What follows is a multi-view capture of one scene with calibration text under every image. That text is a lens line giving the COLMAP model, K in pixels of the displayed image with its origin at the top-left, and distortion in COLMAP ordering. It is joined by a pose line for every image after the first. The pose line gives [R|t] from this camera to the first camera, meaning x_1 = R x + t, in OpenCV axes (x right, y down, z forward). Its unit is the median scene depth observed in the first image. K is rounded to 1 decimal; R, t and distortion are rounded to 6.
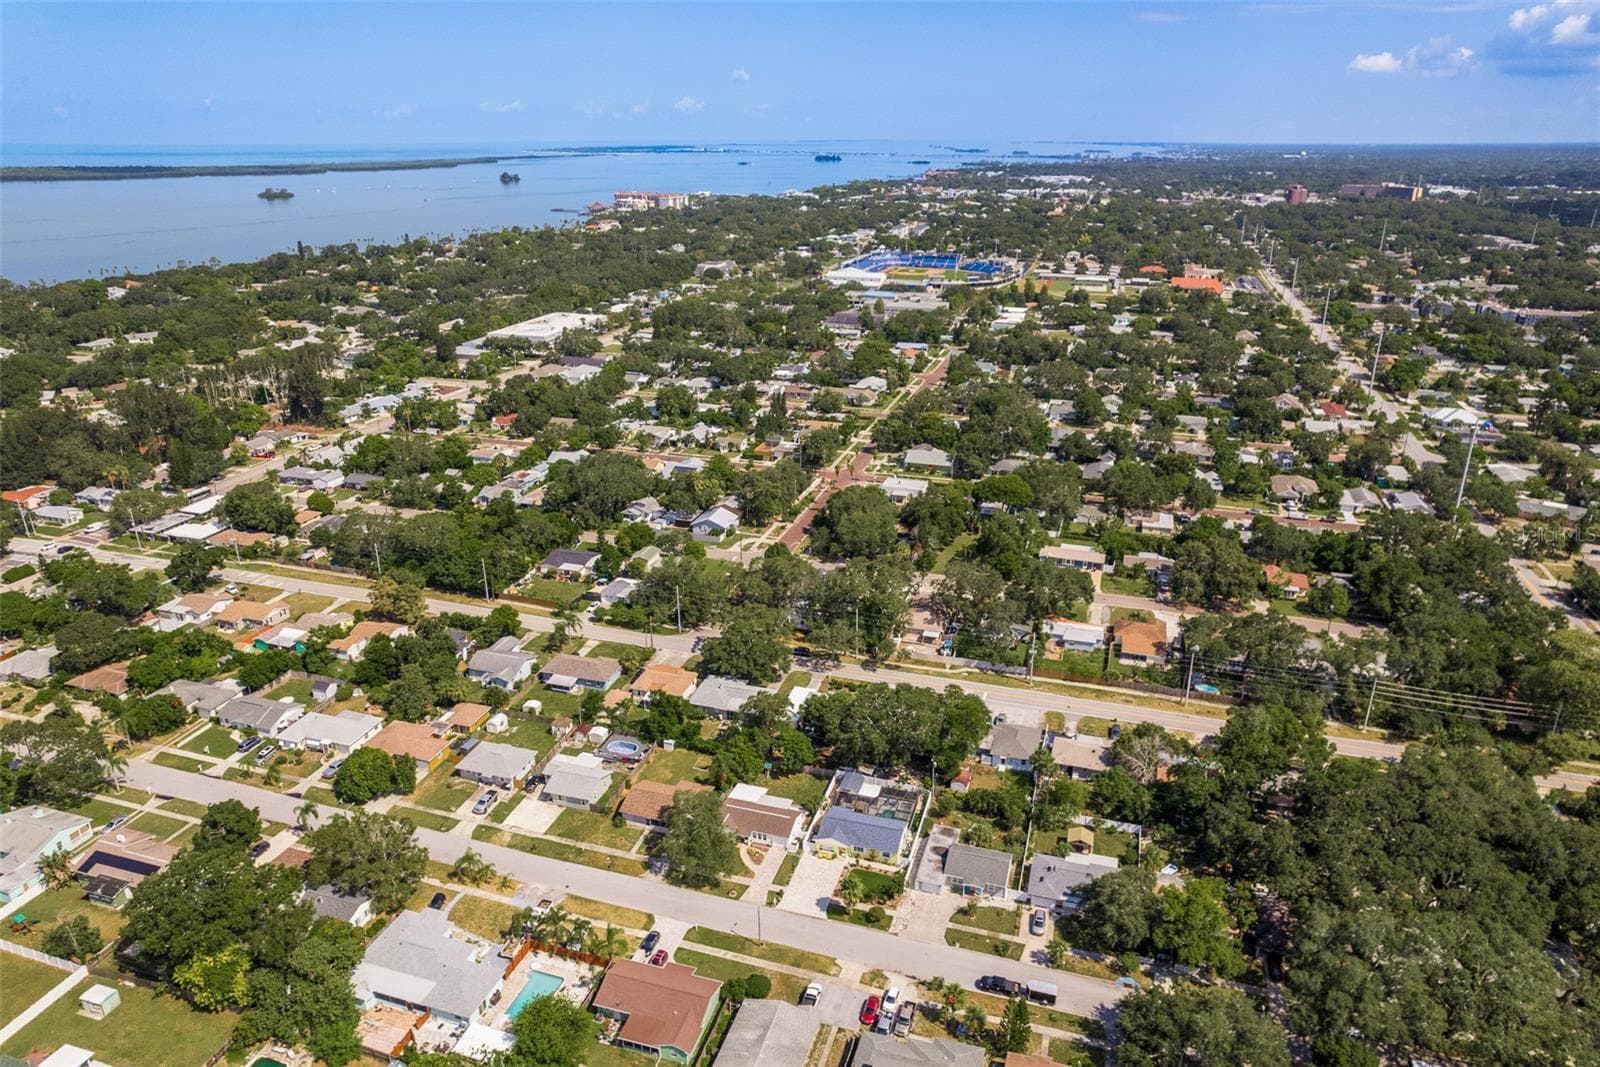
lens RADIAL K [[1040.3, 0, 796.4], [0, 1040.3, 528.5], [0, 0, 1]] dist [-0.000865, -0.000956]
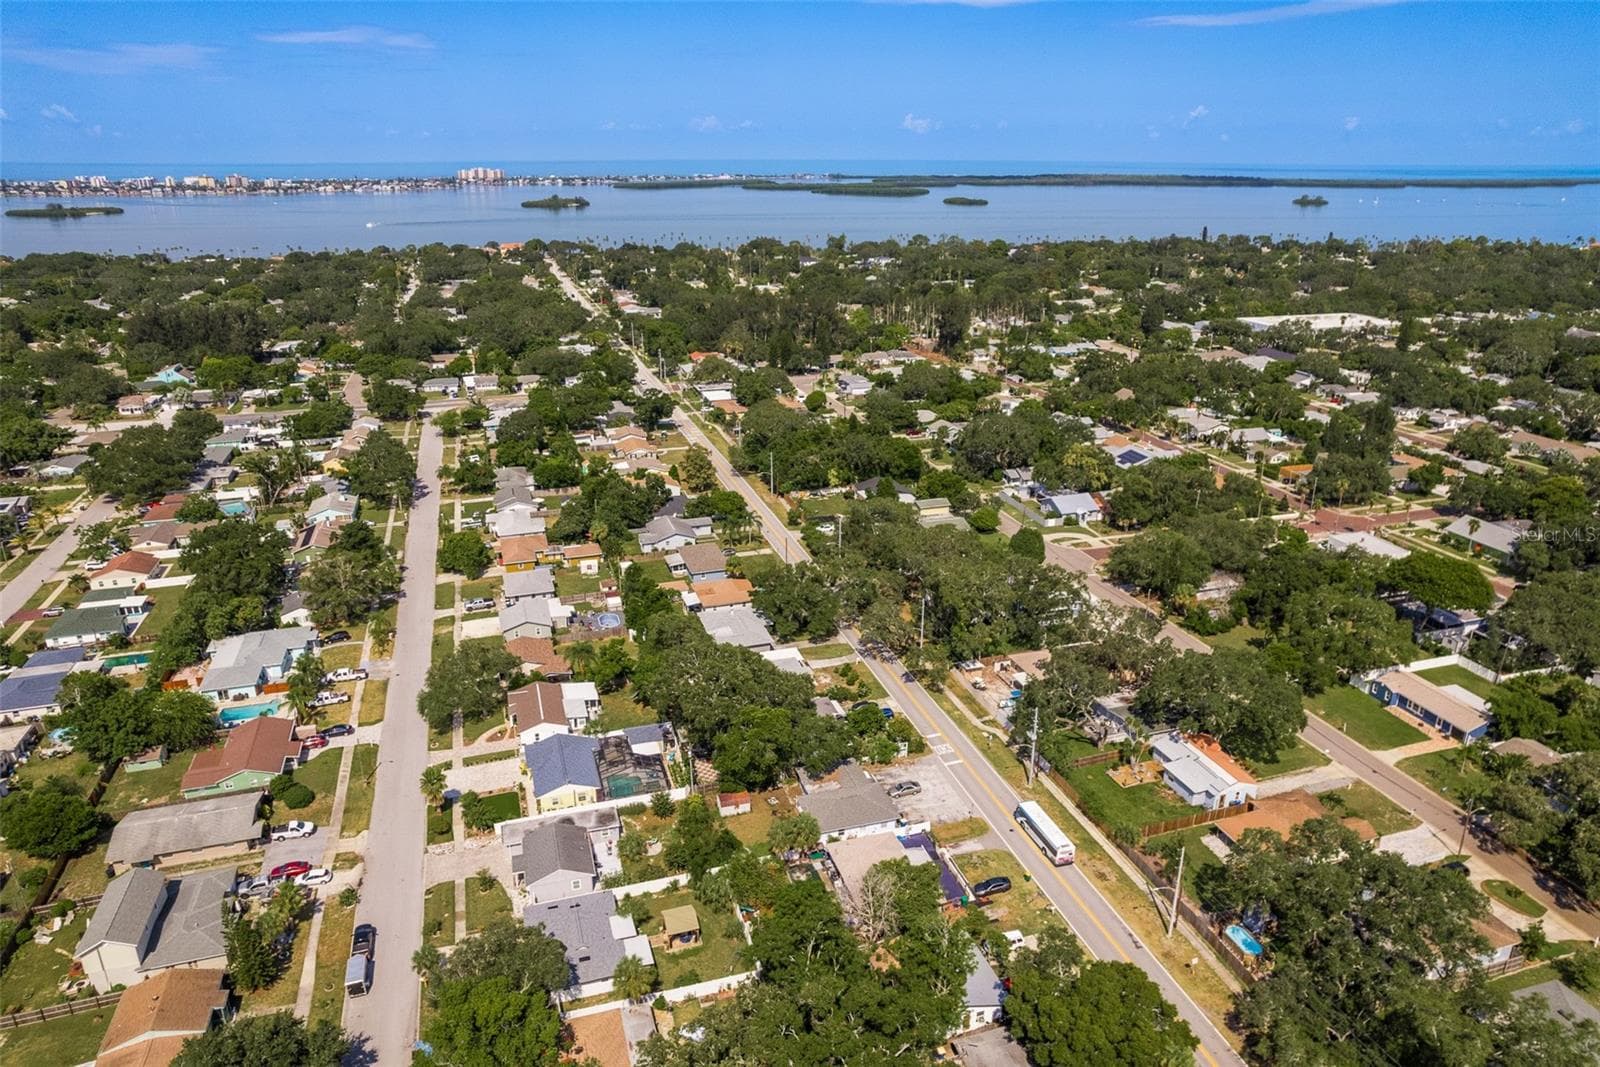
lens RADIAL K [[1040.3, 0, 796.4], [0, 1040.3, 528.5], [0, 0, 1]] dist [-0.000865, -0.000956]
pose [[0.584258, 0.282825, -0.760692, 0.582102], [-0.296203, 0.946966, 0.124579, -0.040014], [0.755583, 0.152533, 0.637046, 0.442984]]
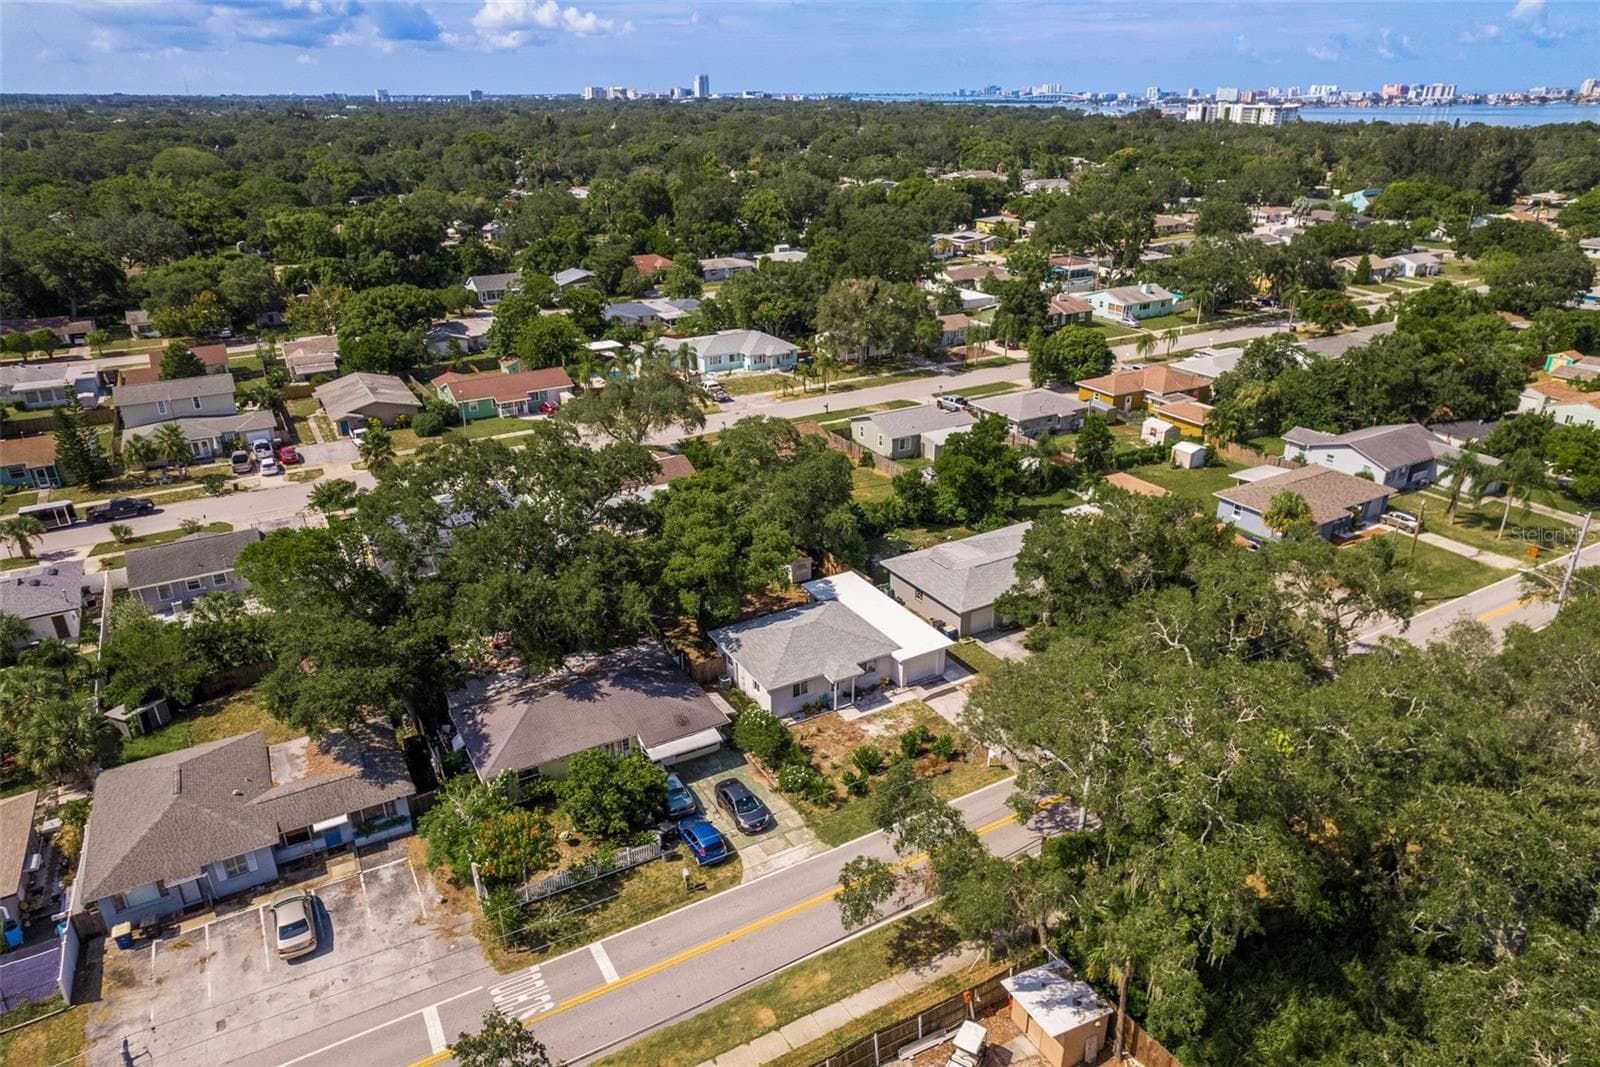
lens RADIAL K [[1028.3, 0, 806.2], [0, 1028.3, 539.6], [0, 0, 1]] dist [-0.060732, 0.076574]
pose [[-0.660074, 0.315280, -0.681837, 0.231183], [-0.260673, 0.755129, 0.601523, -0.054797], [0.704523, 0.574786, -0.416256, 1.048158]]
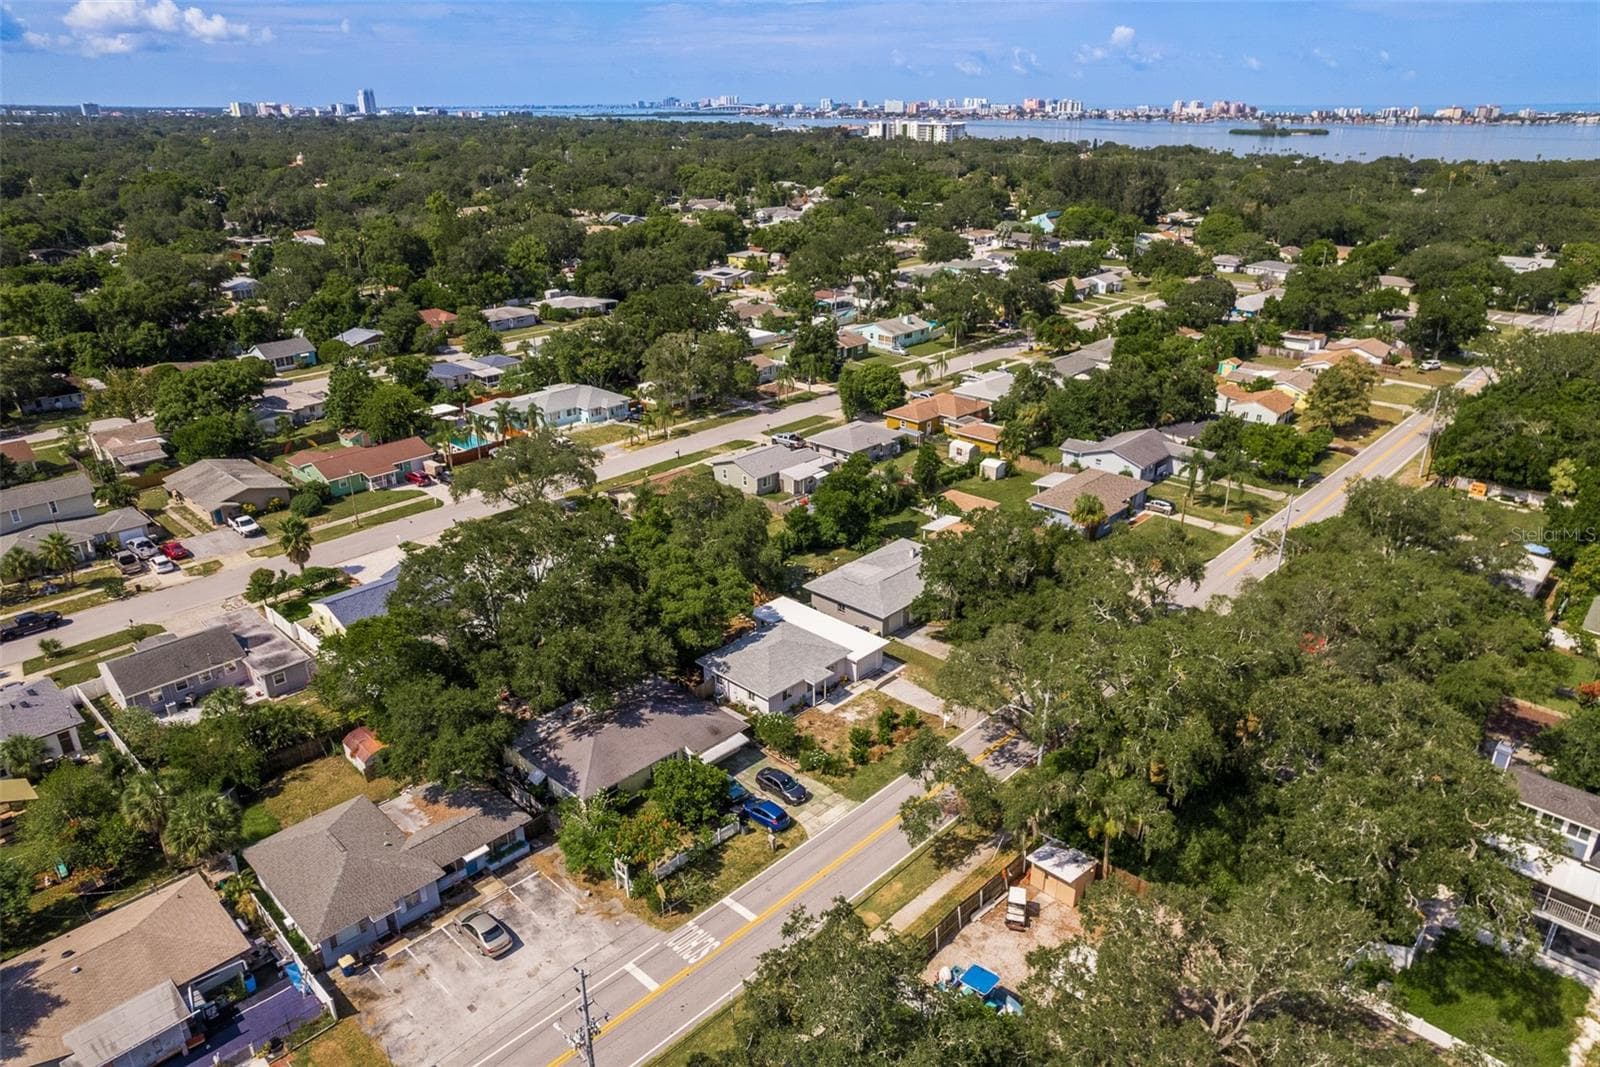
lens RADIAL K [[1044.5, 0, 806.4], [0, 1044.5, 536.0], [0, 0, 1]] dist [-0.074179, 0.071198]
pose [[-0.419290, 0.364075, -0.831652, 0.337601], [-0.321685, 0.797049, 0.511109, -0.086664], [0.848949, 0.481833, -0.217078, 1.008879]]
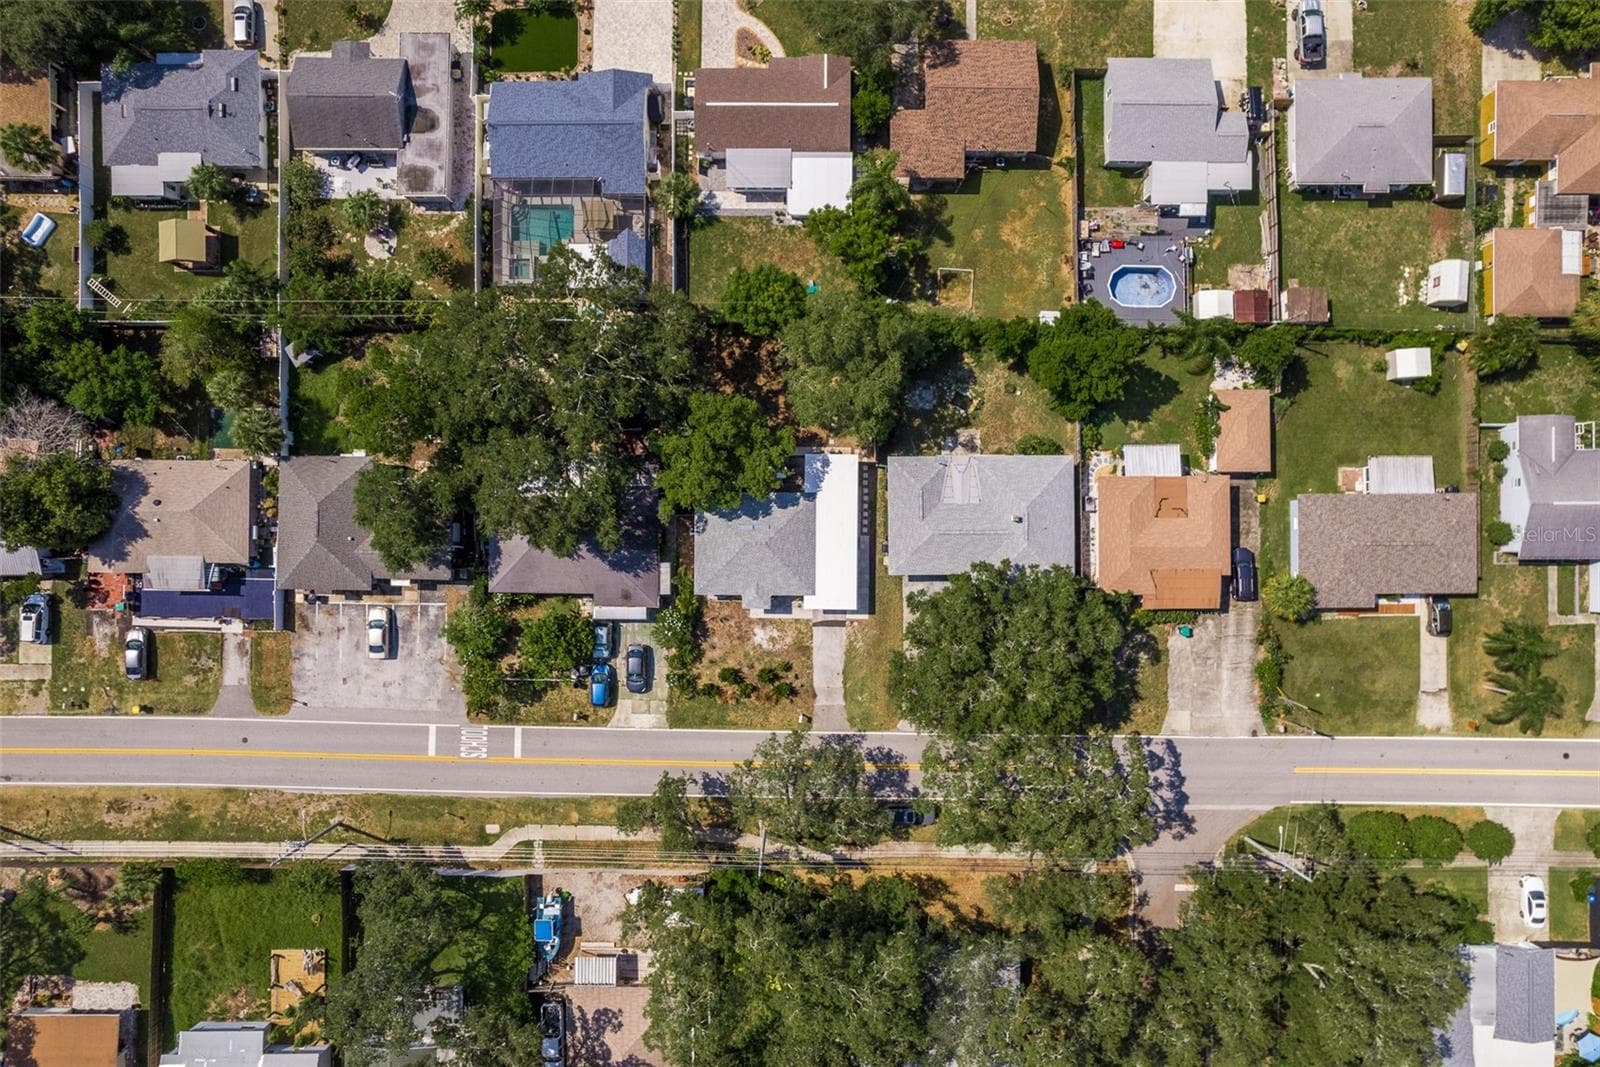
lens RADIAL K [[1067.5, 0, 804.8], [0, 1067.5, 562.3], [0, 0, 1]] dist [-0.058428, 0.023309]
pose [[-0.950180, 0.311447, 0.012633, 0.004866], [-0.099261, -0.340752, 0.934899, -0.230228], [0.295476, 0.887068, 0.354690, 0.800264]]
